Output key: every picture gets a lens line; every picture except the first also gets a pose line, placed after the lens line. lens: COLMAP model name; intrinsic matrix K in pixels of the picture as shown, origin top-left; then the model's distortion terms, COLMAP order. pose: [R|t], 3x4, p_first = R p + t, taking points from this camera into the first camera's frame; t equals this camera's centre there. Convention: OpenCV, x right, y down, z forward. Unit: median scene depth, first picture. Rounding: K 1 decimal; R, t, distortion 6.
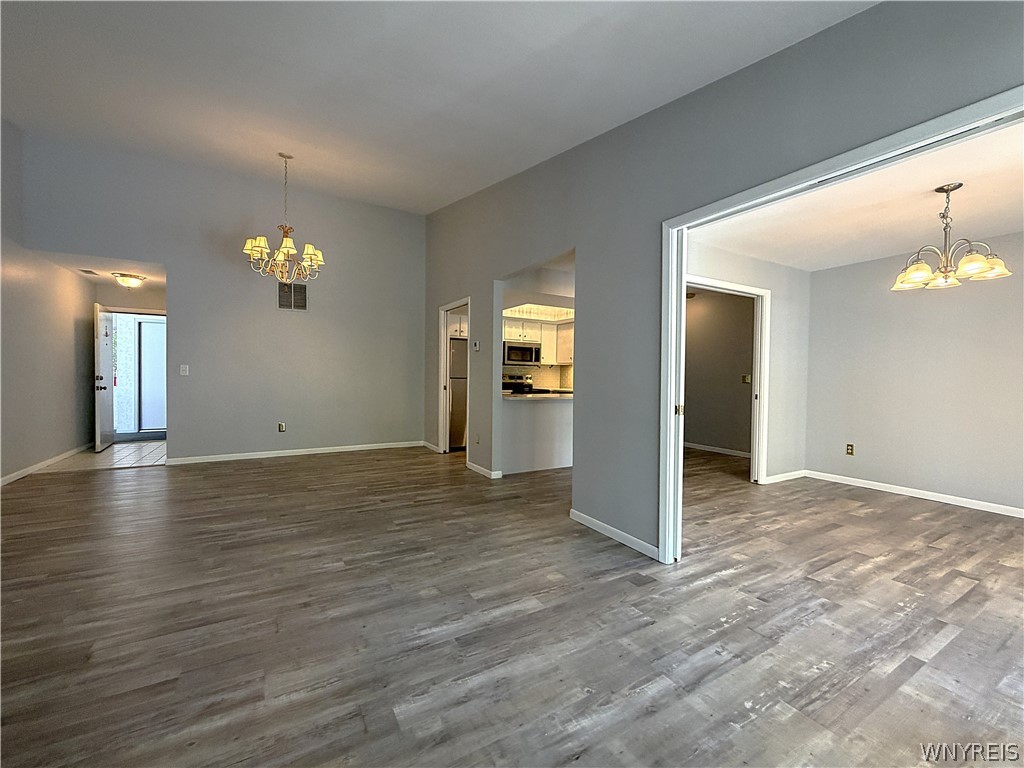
lens RADIAL K [[416.5, 0, 507.4], [0, 416.5, 383.9], [0, 0, 1]] dist [-0.000364, 0.000265]
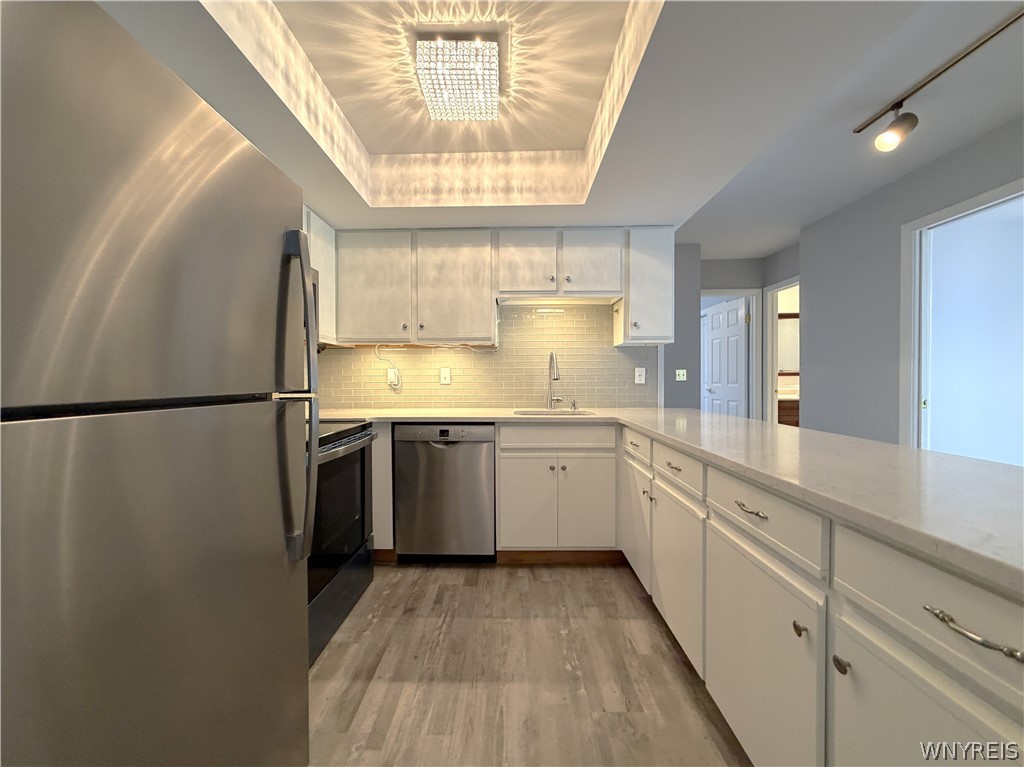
lens RADIAL K [[412.2, 0, 507.9], [0, 412.2, 383.4], [0, 0, 1]] dist [-0.000972, 0.000110]
pose [[0.509472, -0.028098, 0.860028, -0.300452], [0.030879, 0.999420, 0.014360, -0.037770], [-0.859933, 0.019241, 0.510044, 1.951939]]
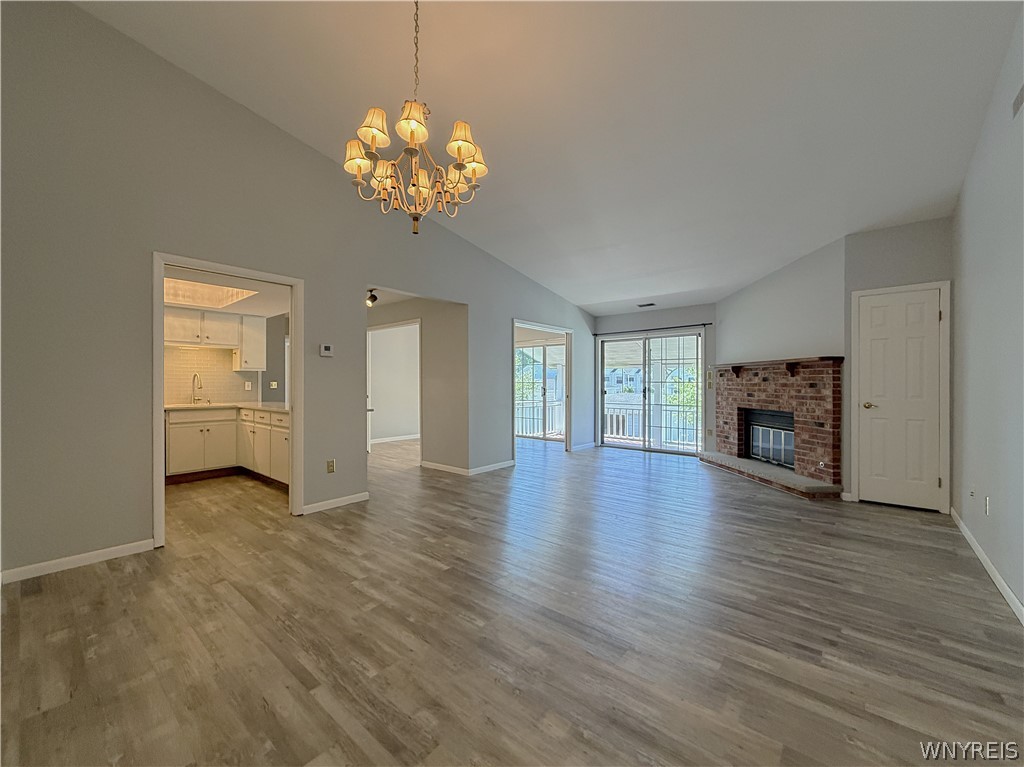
lens RADIAL K [[412.2, 0, 507.9], [0, 412.2, 383.4], [0, 0, 1]] dist [-0.000972, 0.000110]
pose [[-0.337654, -0.015345, 0.941145, -1.632213], [0.014353, 0.999667, 0.021449, -0.070549], [-0.941161, 0.020750, -0.337321, 1.664000]]
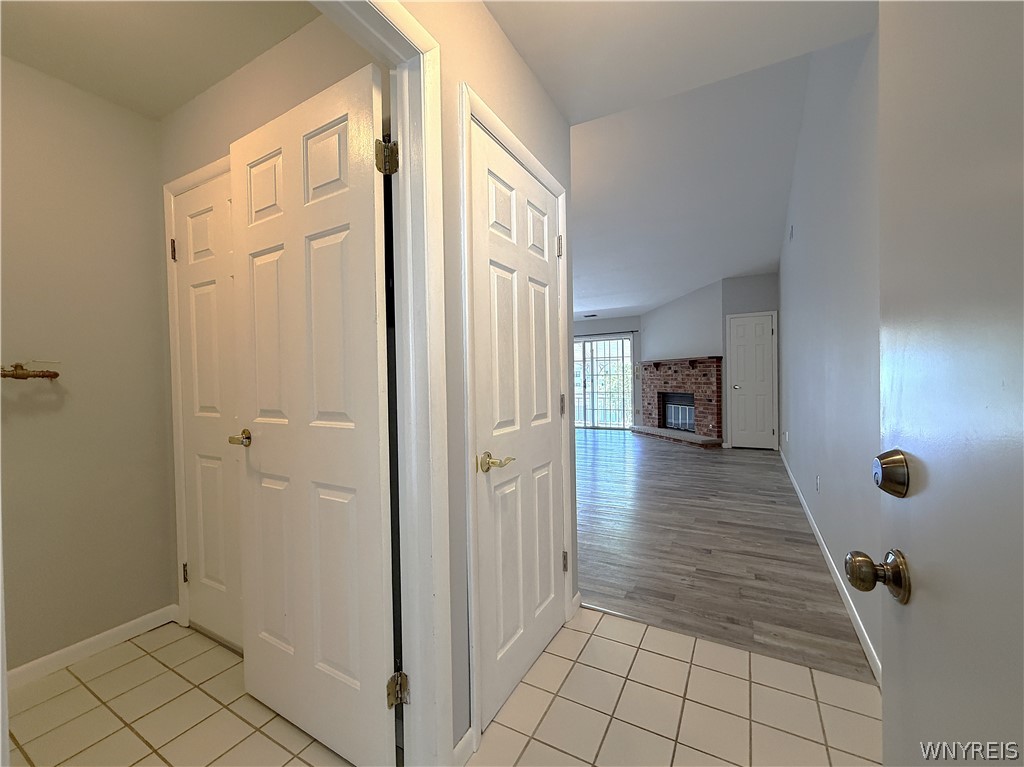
lens RADIAL K [[420.7, 0, 507.6], [0, 420.7, 382.9], [0, 0, 1]] dist [-0.001716, -0.000229]
pose [[-0.514513, -0.014181, 0.857365, -2.055451], [0.028312, 0.999037, 0.033514, -0.081480], [-0.857015, 0.041517, -0.513616, 2.285606]]
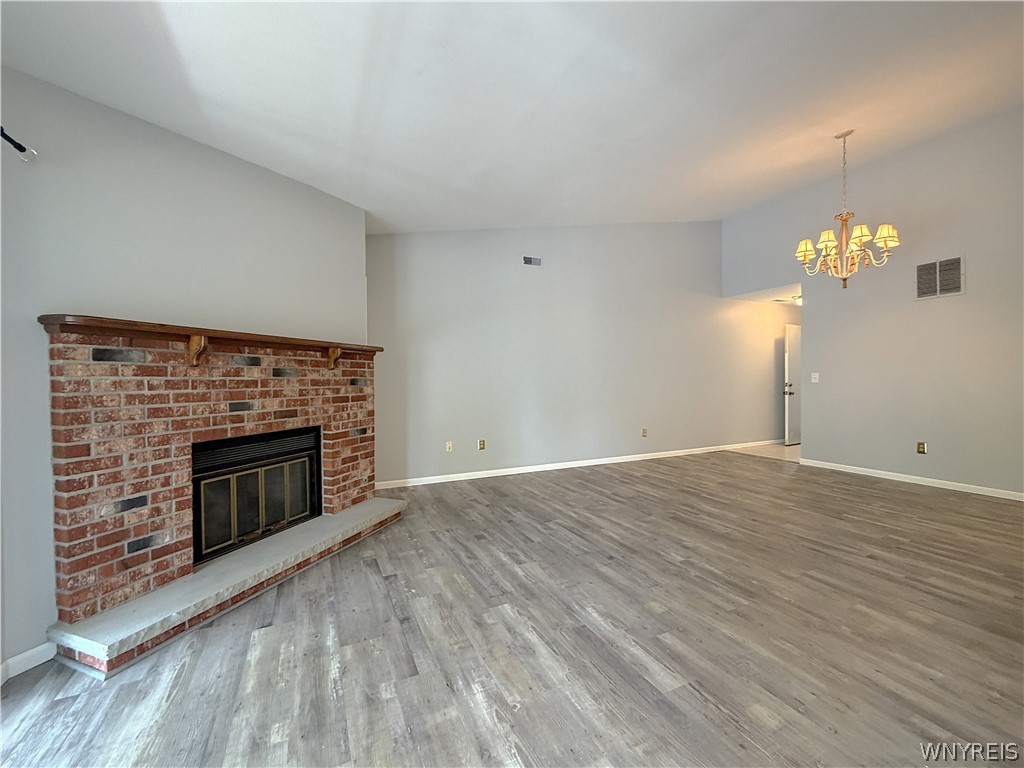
lens RADIAL K [[420.7, 0, 507.6], [0, 420.7, 383.4], [0, 0, 1]] dist [-0.001716, -0.000229]
pose [[-0.084822, -0.000841, -0.996396, 0.645190], [-0.013779, 0.999905, 0.000329, -0.014629], [0.996301, 0.013757, -0.084825, 0.572784]]
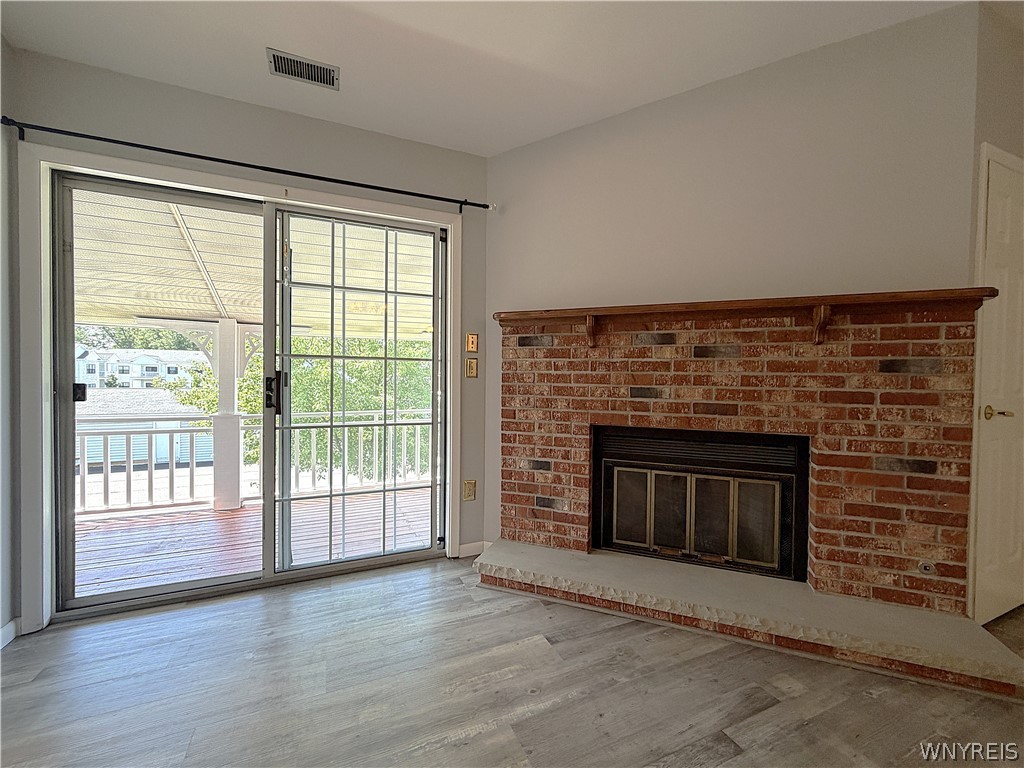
lens RADIAL K [[412.2, 0, 507.9], [0, 412.2, 383.9], [0, 0, 1]] dist [-0.000972, 0.000110]
pose [[-0.993307, -0.026439, 0.112438, -0.029706], [-0.022162, 0.998989, 0.039118, 0.002915], [-0.113359, 0.036364, -0.992888, 0.706539]]
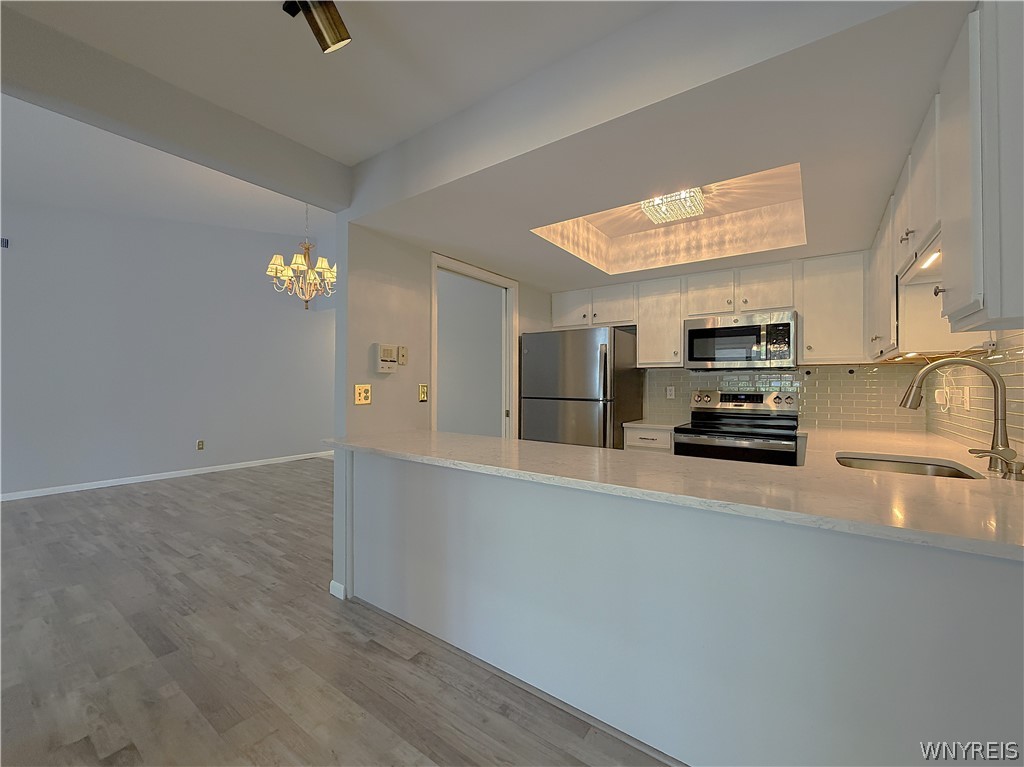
lens RADIAL K [[416.5, 0, 507.4], [0, 416.5, 383.4], [0, 0, 1]] dist [-0.000364, 0.000265]
pose [[0.410515, -0.018461, -0.911667, 0.872078], [-0.017577, 0.999449, -0.028154, -0.037859], [0.911684, 0.027582, 0.409965, 1.611503]]
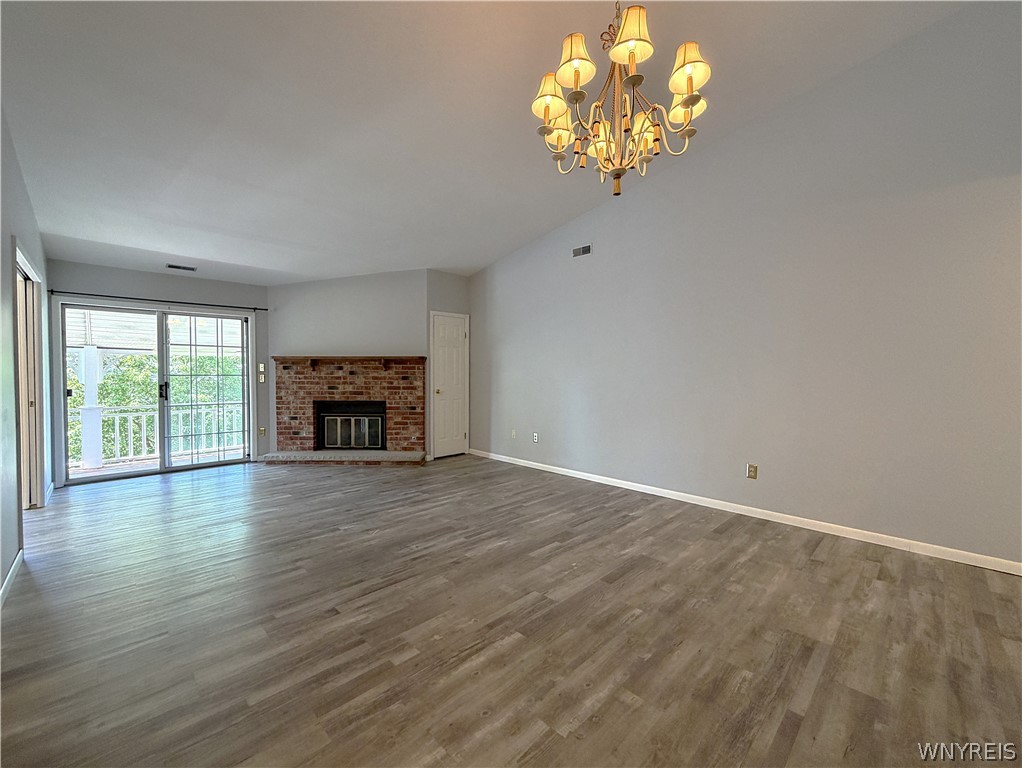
lens RADIAL K [[421.6, 0, 508.9], [0, 421.6, 383.0], [0, 0, 1]] dist [-0.001132, -0.000026]
pose [[-0.968277, -0.009474, -0.249700, -0.512333], [-0.020078, 0.999000, 0.039957, -0.080439], [0.249072, 0.043703, -0.967498, 2.146822]]
